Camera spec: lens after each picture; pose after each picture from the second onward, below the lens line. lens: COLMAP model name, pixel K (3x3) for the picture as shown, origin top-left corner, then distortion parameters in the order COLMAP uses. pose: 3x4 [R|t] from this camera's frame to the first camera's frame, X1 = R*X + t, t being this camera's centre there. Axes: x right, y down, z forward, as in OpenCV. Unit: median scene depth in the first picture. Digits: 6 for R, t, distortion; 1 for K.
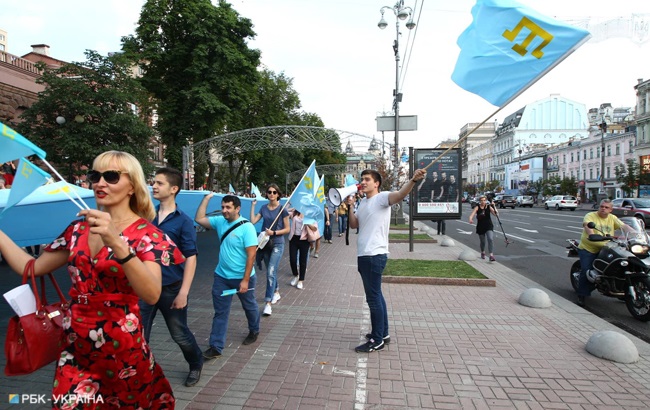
lens RADIAL K [[366.3, 0, 324.0], [0, 366.3, 204.2], [0, 0, 1]] dist [-0.067911, 0.004070]
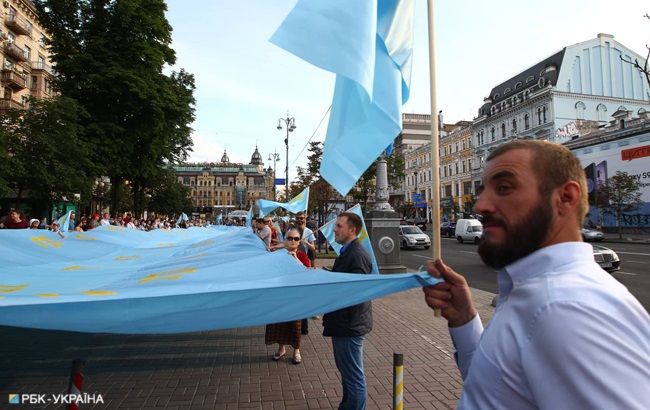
lens RADIAL K [[366.3, 0, 324.6], [0, 366.3, 201.3], [0, 0, 1]] dist [-0.067911, 0.004070]
pose [[0.946550, 0.019034, 0.321996, 0.044164], [0.006904, 0.996833, -0.079221, -0.008454], [-0.322484, 0.077210, 0.943421, 0.416015]]
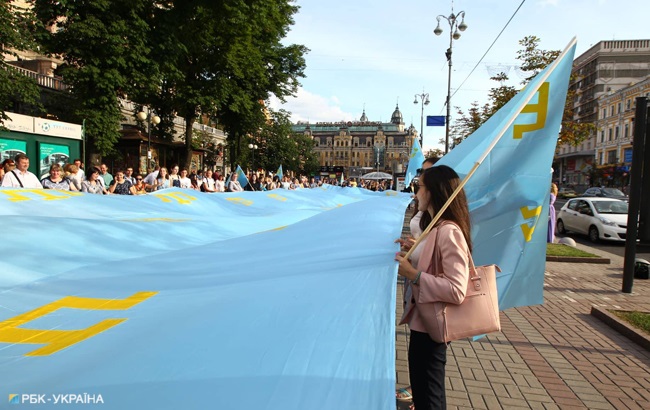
lens RADIAL K [[366.3, 0, 324.8], [0, 366.3, 211.8], [0, 0, 1]] dist [-0.067911, 0.004070]
pose [[0.998610, 0.030366, -0.043079, 0.055866], [-0.028146, 0.998290, 0.051236, -0.009584], [0.044561, -0.049952, 0.997757, 0.502894]]
